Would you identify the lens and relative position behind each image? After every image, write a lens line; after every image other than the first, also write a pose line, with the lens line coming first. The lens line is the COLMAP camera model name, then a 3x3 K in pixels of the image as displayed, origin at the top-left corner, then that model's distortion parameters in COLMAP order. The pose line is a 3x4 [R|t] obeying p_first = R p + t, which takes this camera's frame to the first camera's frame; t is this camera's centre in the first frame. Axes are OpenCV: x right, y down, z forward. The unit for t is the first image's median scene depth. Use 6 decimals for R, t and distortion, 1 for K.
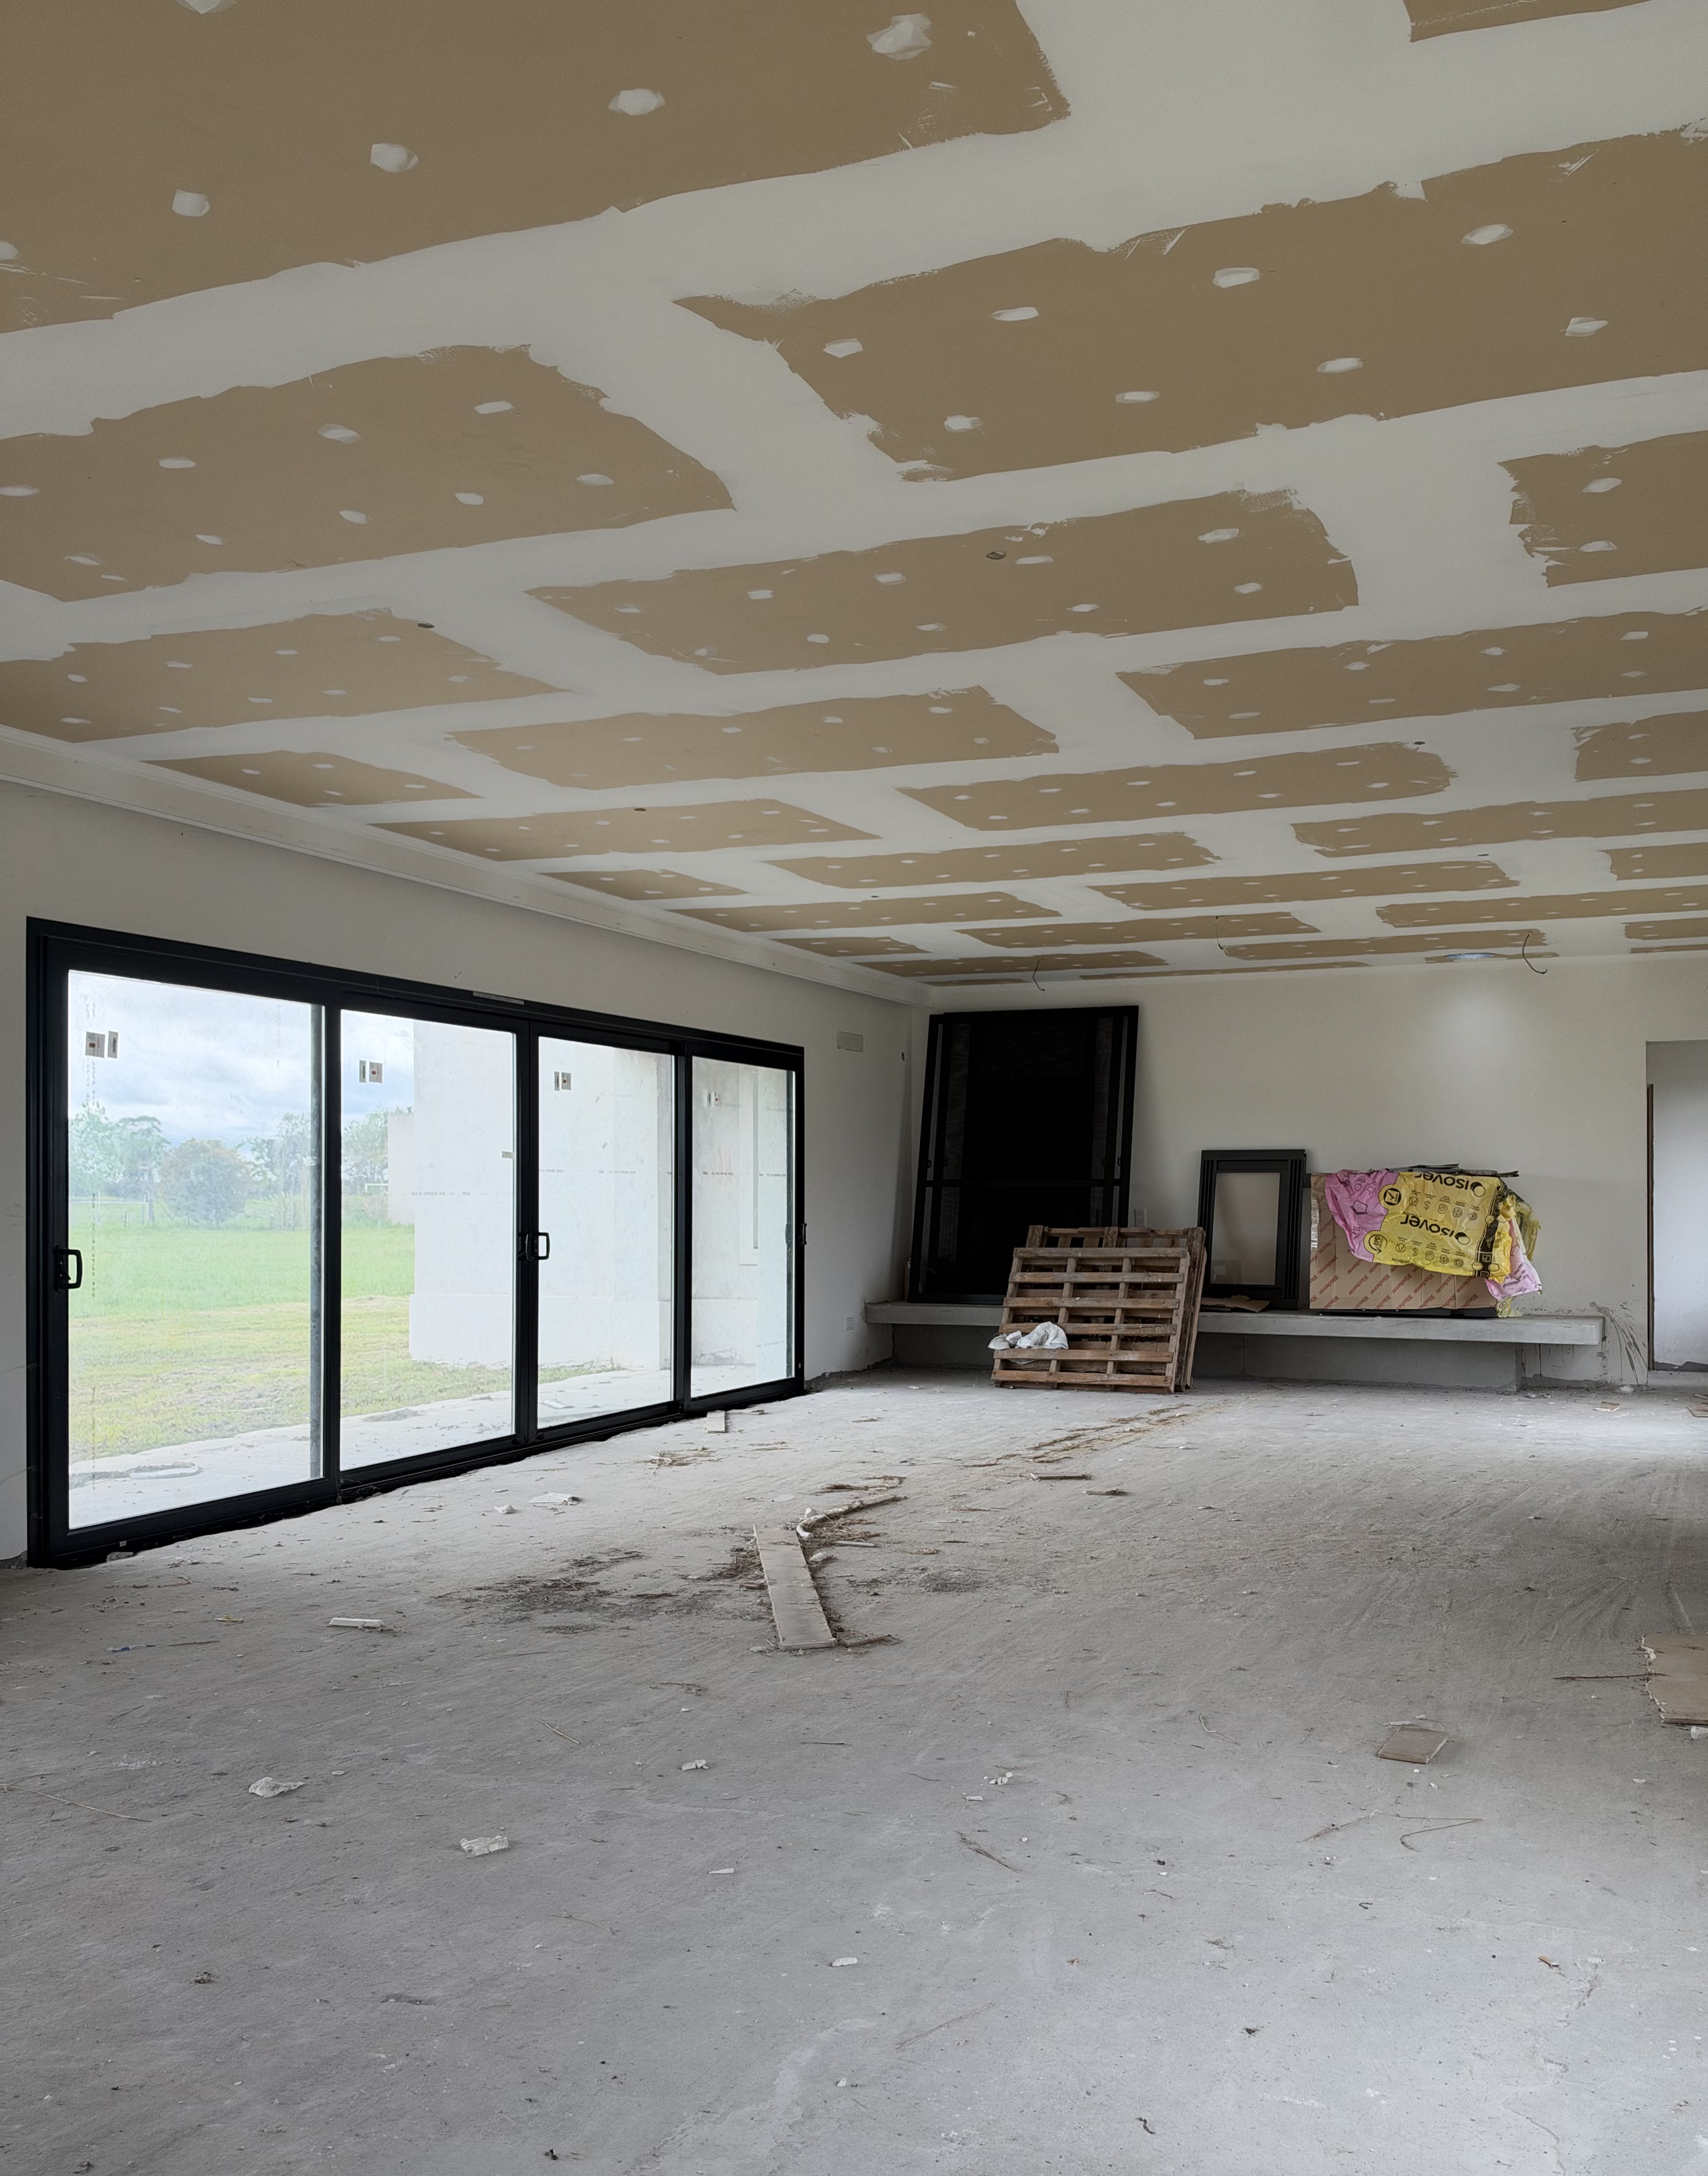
lens RADIAL K [[2116.6, 0, 853.9], [0, 2116.6, 1080.5], [0, 0, 1]] dist [0.016146, 0.000000]
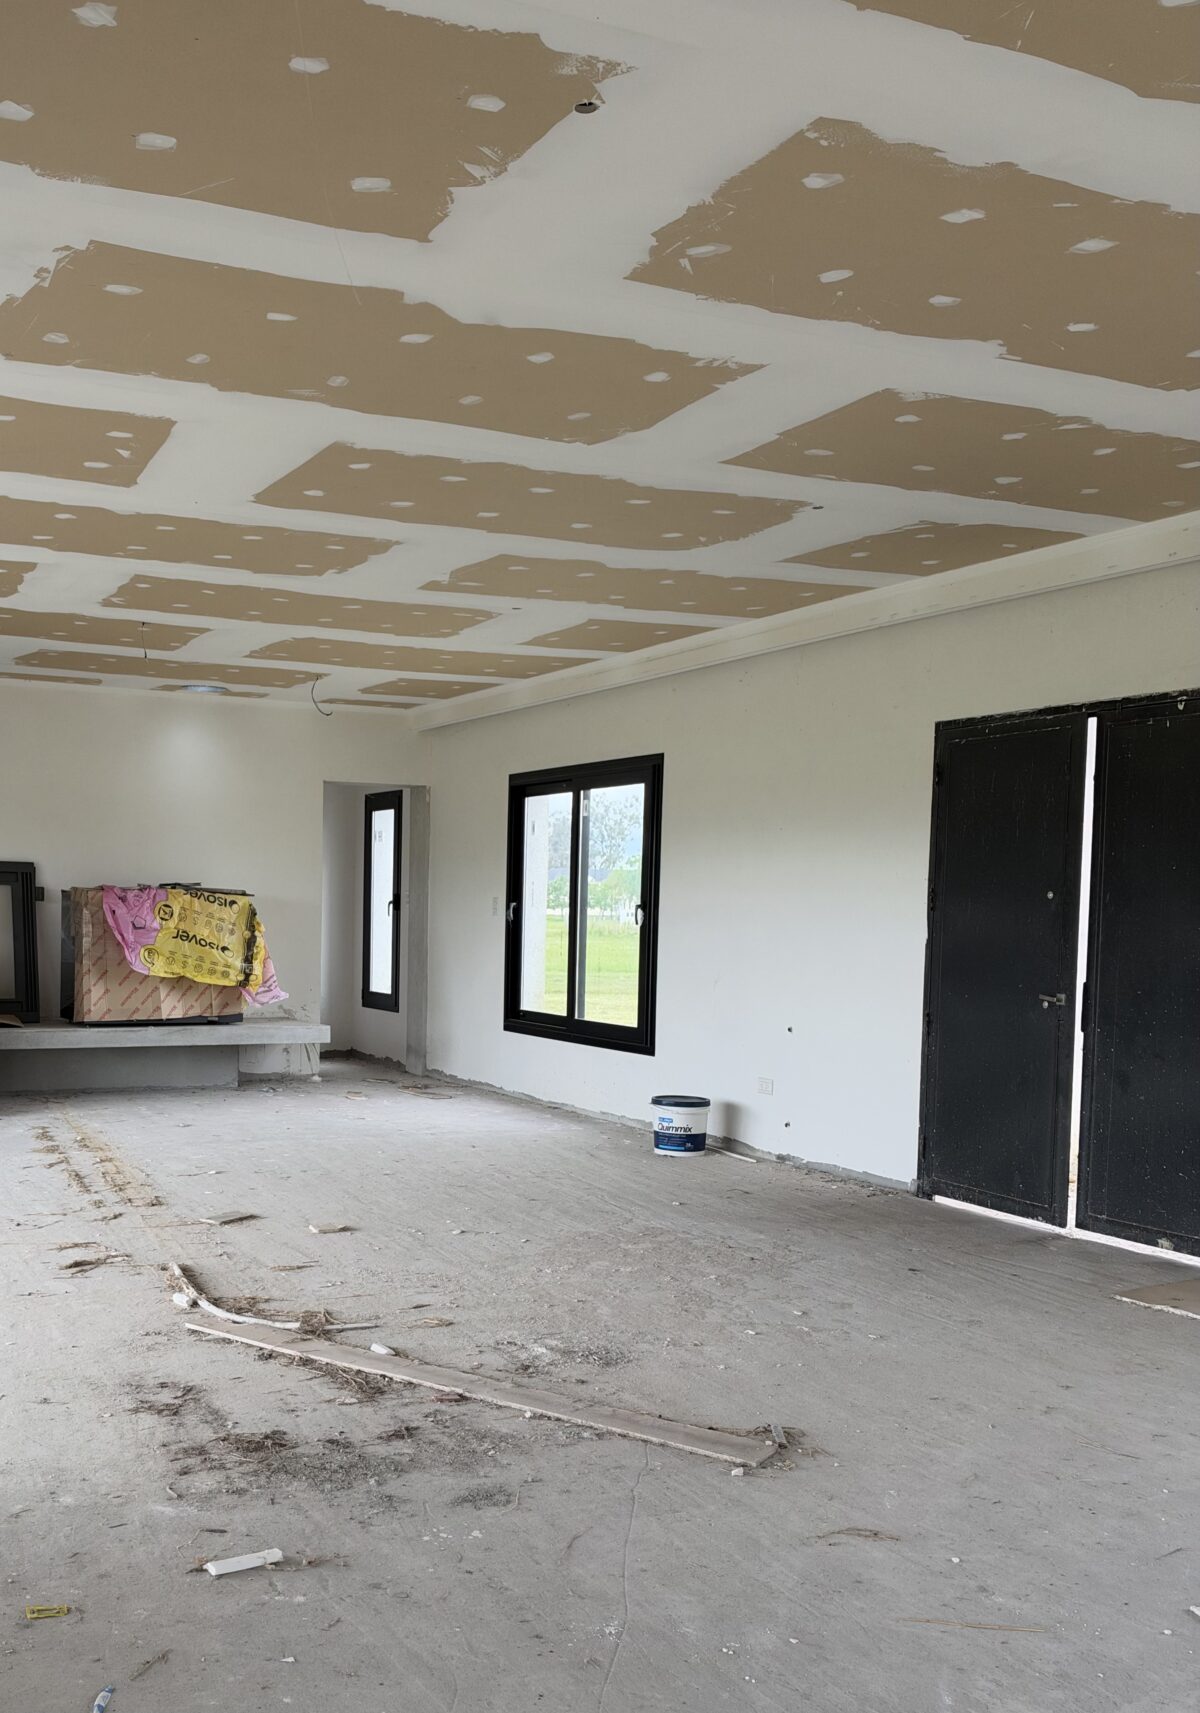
lens RADIAL K [[1794.1, 0, 599.4], [0, 1794.1, 866.5], [0, 0, 1]] dist [0.008621, 0.000000]
pose [[0.660132, 0.029682, 0.750563, -0.278702], [-0.060445, 0.998078, 0.013692, 0.006323], [-0.748713, -0.054406, 0.660657, 0.247053]]
